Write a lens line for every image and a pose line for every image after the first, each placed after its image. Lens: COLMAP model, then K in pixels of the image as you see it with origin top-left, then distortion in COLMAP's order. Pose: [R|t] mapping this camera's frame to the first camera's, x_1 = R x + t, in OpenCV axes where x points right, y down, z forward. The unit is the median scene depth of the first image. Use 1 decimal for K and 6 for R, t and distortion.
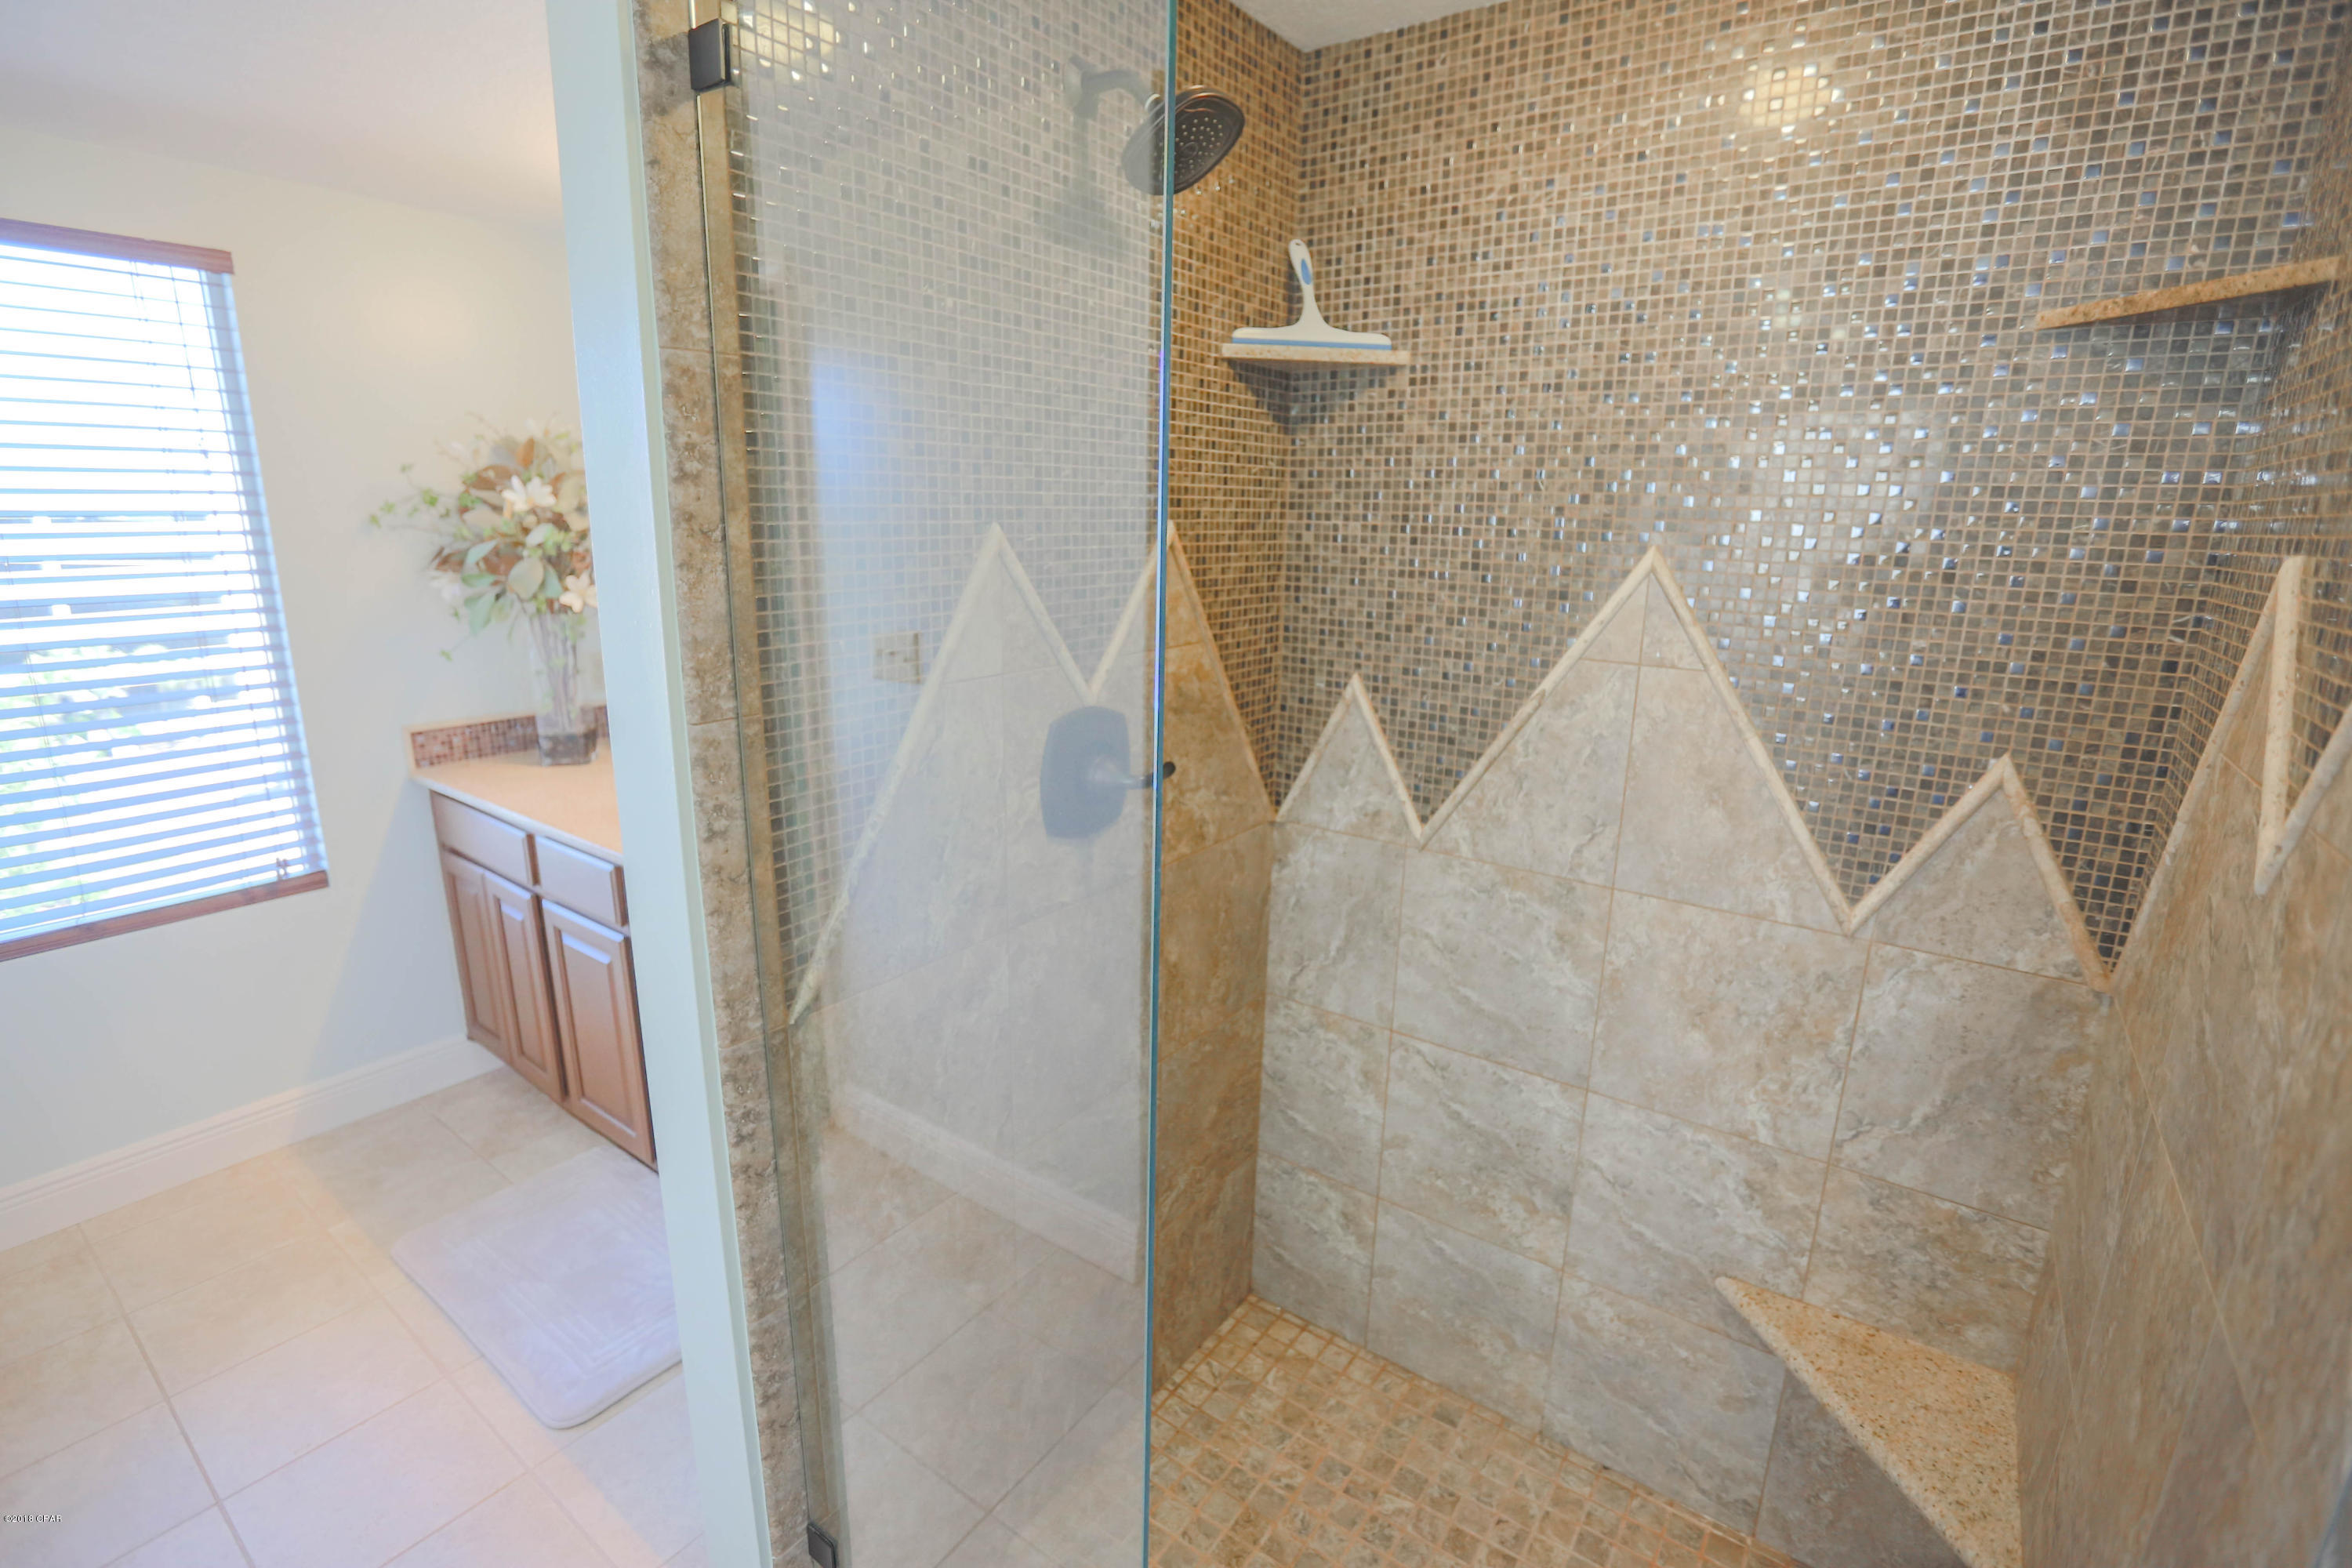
lens RADIAL K [[1079.0, 0, 1176.9], [0, 1079.0, 775.9], [0, 0, 1]] dist [-0.051644, 0.020452]
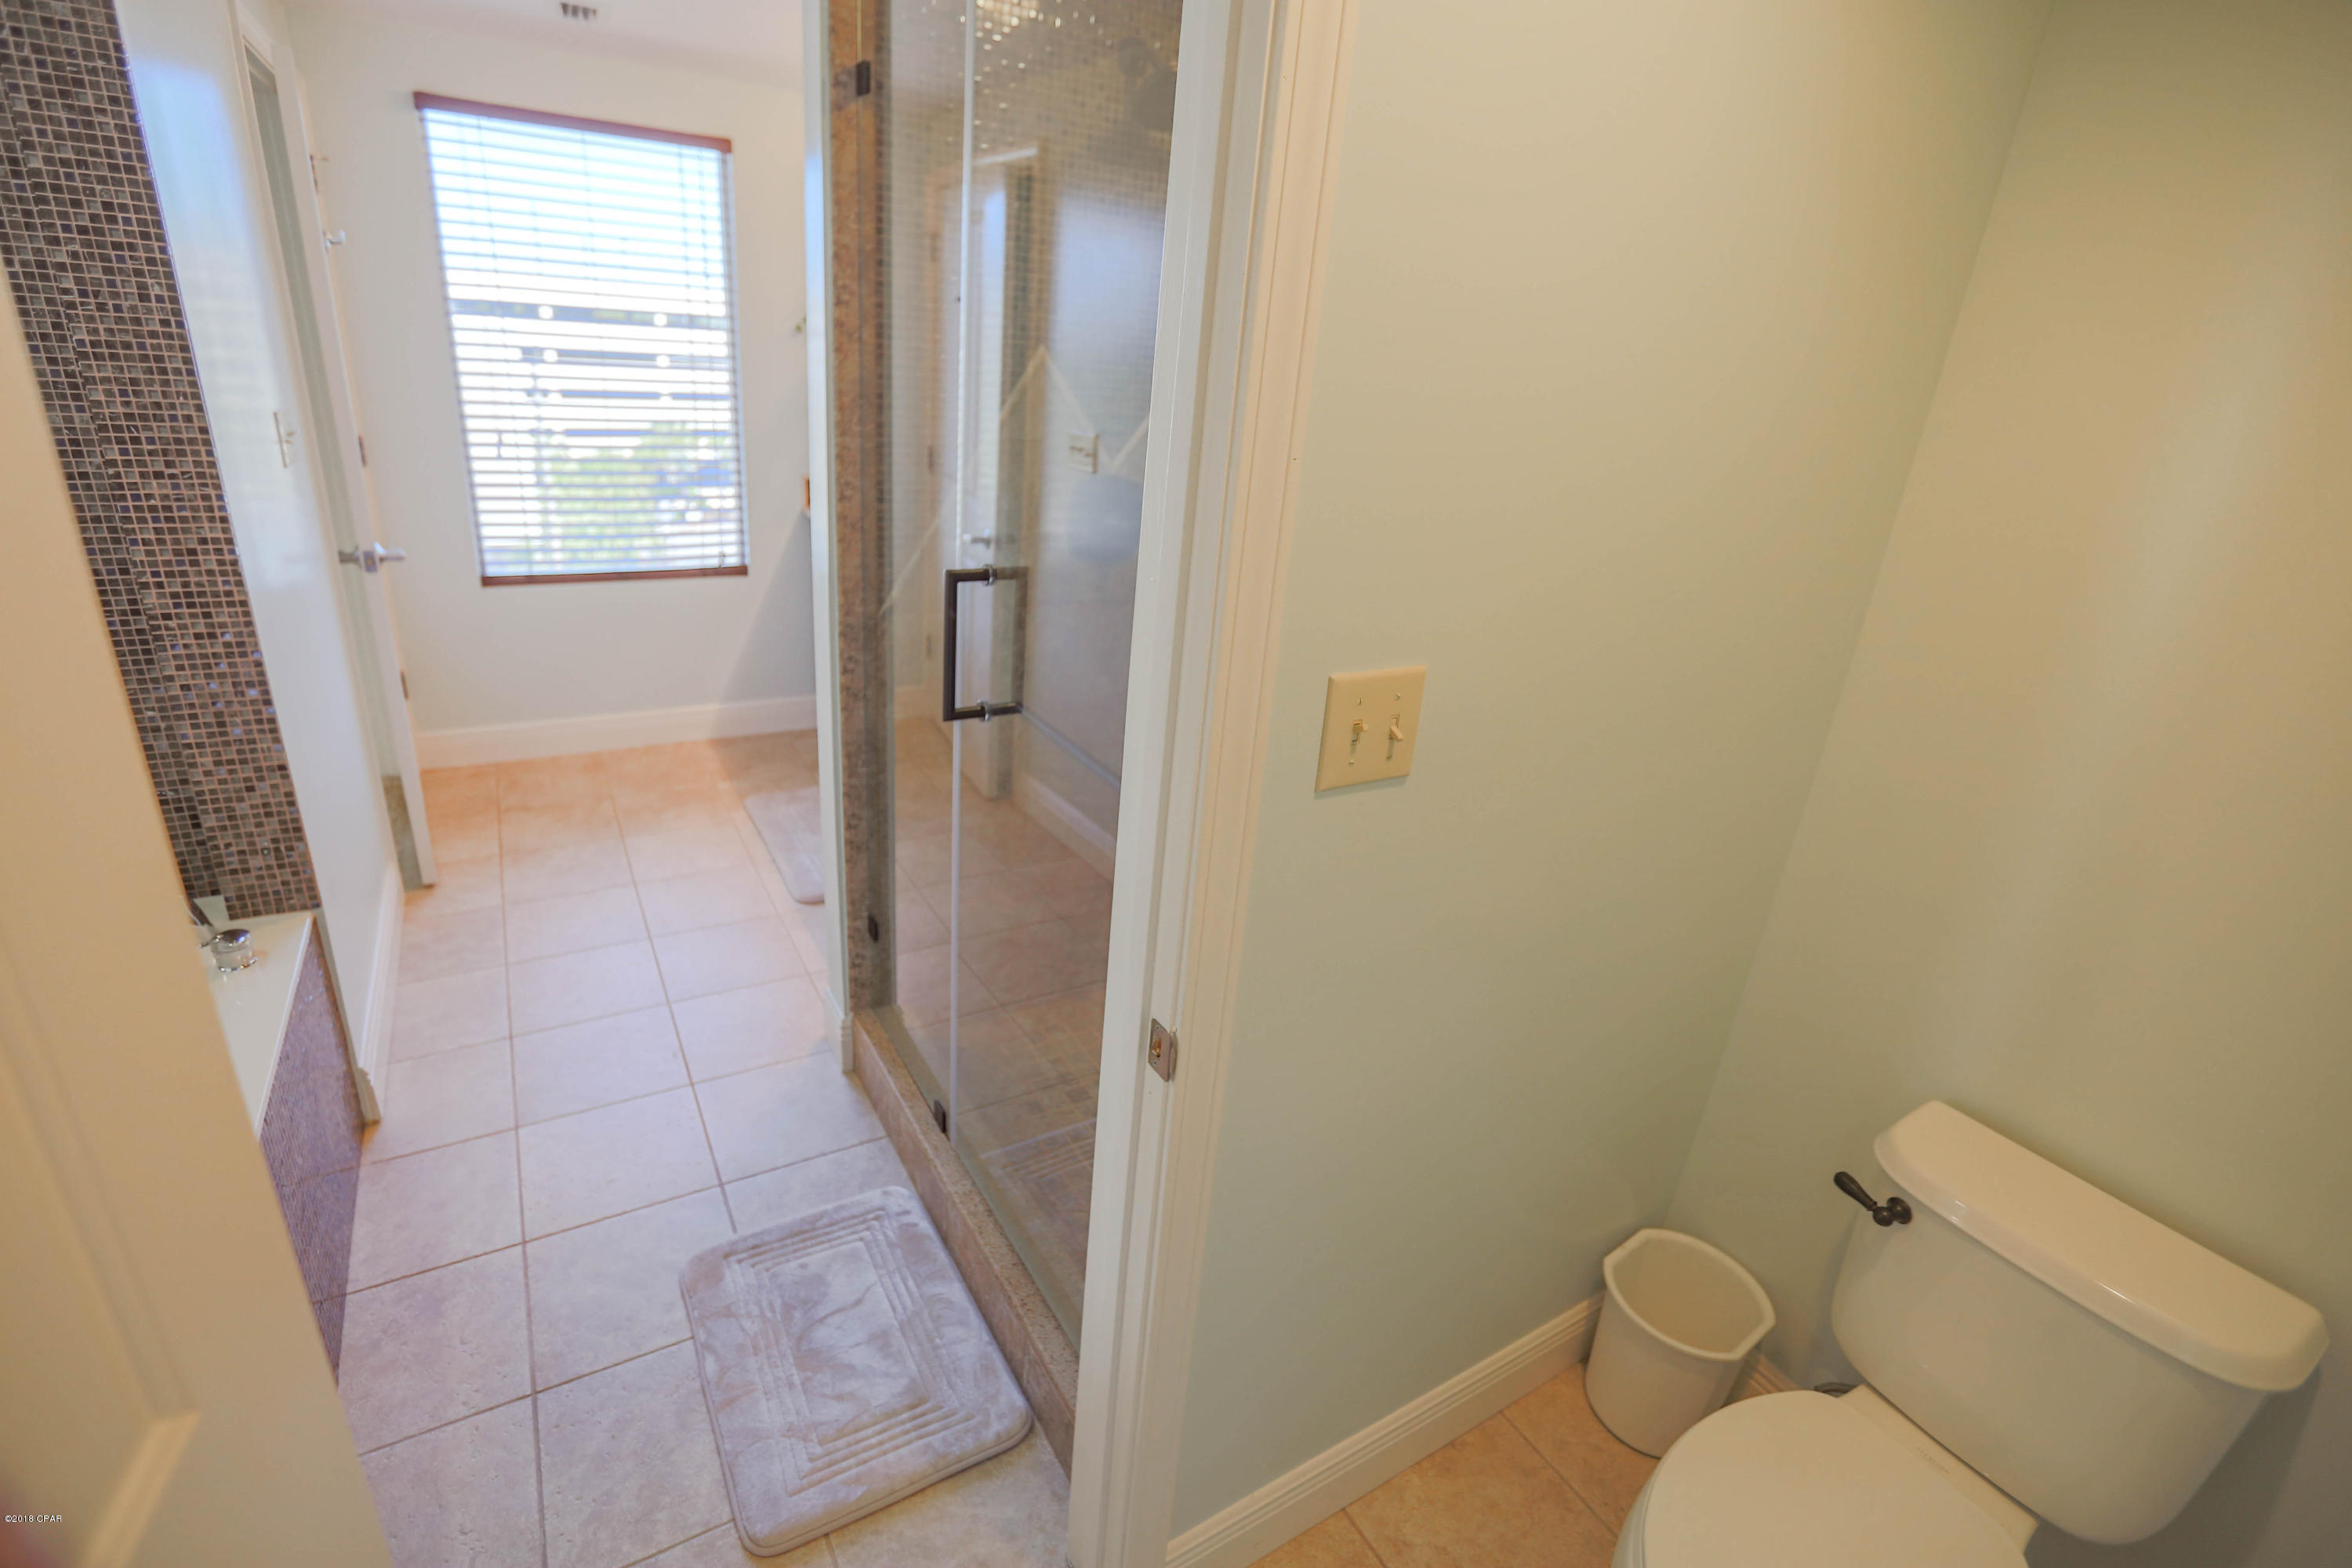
lens RADIAL K [[1079.0, 0, 1176.9], [0, 1079.0, 775.9], [0, 0, 1]] dist [-0.051644, 0.020452]
pose [[0.921745, 0.200987, -0.331649, 0.732730], [-0.160820, 0.976318, 0.144708, 0.144633], [0.352879, -0.080049, 0.932238, -0.525735]]
